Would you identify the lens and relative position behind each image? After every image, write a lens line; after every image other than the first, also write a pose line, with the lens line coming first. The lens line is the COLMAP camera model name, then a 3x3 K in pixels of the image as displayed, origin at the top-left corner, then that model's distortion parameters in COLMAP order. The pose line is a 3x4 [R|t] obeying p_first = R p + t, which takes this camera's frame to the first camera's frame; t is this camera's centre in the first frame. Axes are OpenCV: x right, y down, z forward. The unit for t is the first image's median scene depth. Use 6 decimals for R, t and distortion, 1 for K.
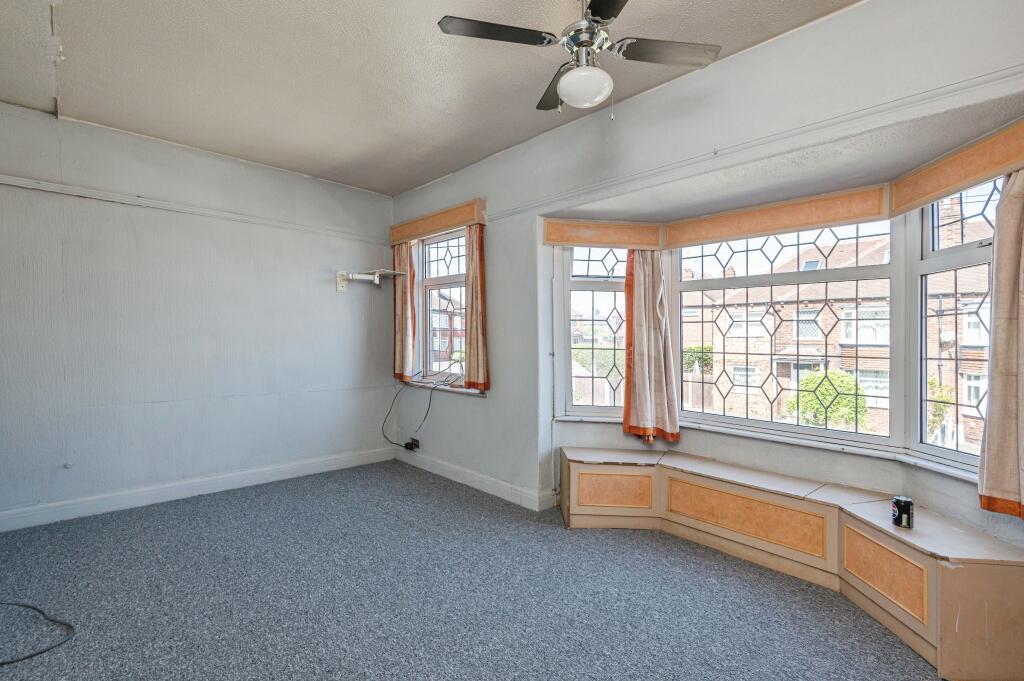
lens RADIAL K [[472.2, 0, 511.3], [0, 472.2, 348.6], [0, 0, 1]] dist [0.027816, -0.022082]
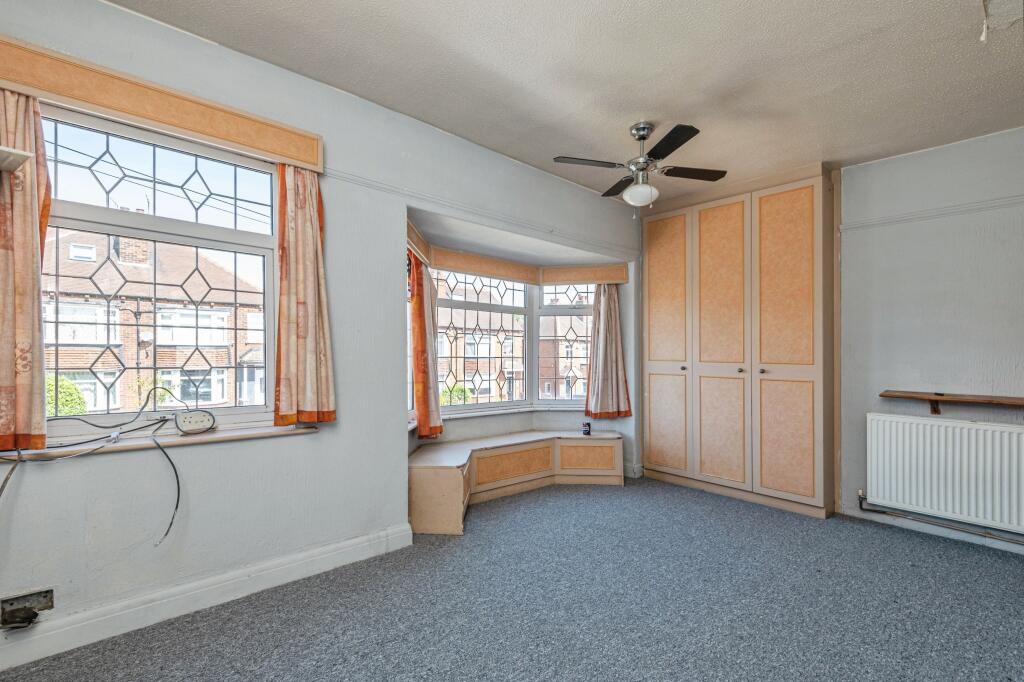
lens RADIAL K [[495.2, 0, 477.4], [0, 495.2, 346.0], [0, 0, 1]] dist [0.028049, -0.014999]
pose [[0.019088, -0.005096, 0.999805, -0.892310], [0.003889, 0.999980, 0.005023, -0.028125], [-0.999810, 0.003792, 0.019108, 0.889972]]
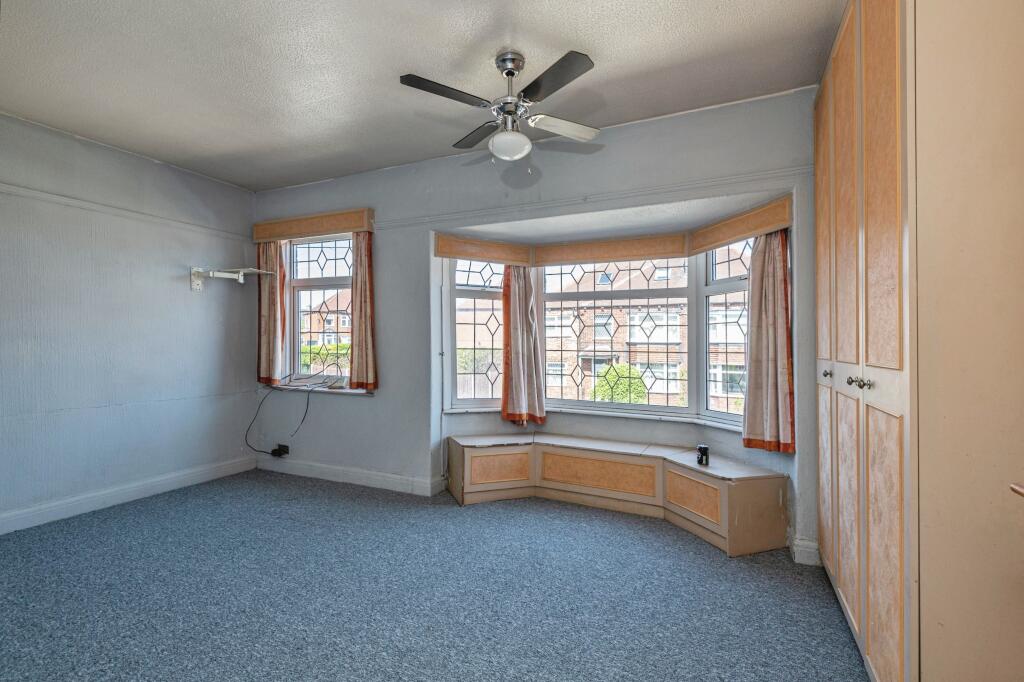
lens RADIAL K [[472.2, 0, 511.3], [0, 472.2, 349.1], [0, 0, 1]] dist [0.027816, -0.022082]
pose [[0.929121, -0.012989, 0.369547, -0.179296], [0.012623, 0.999915, 0.003409, -0.002259], [-0.369560, 0.001498, 0.929206, -0.105249]]
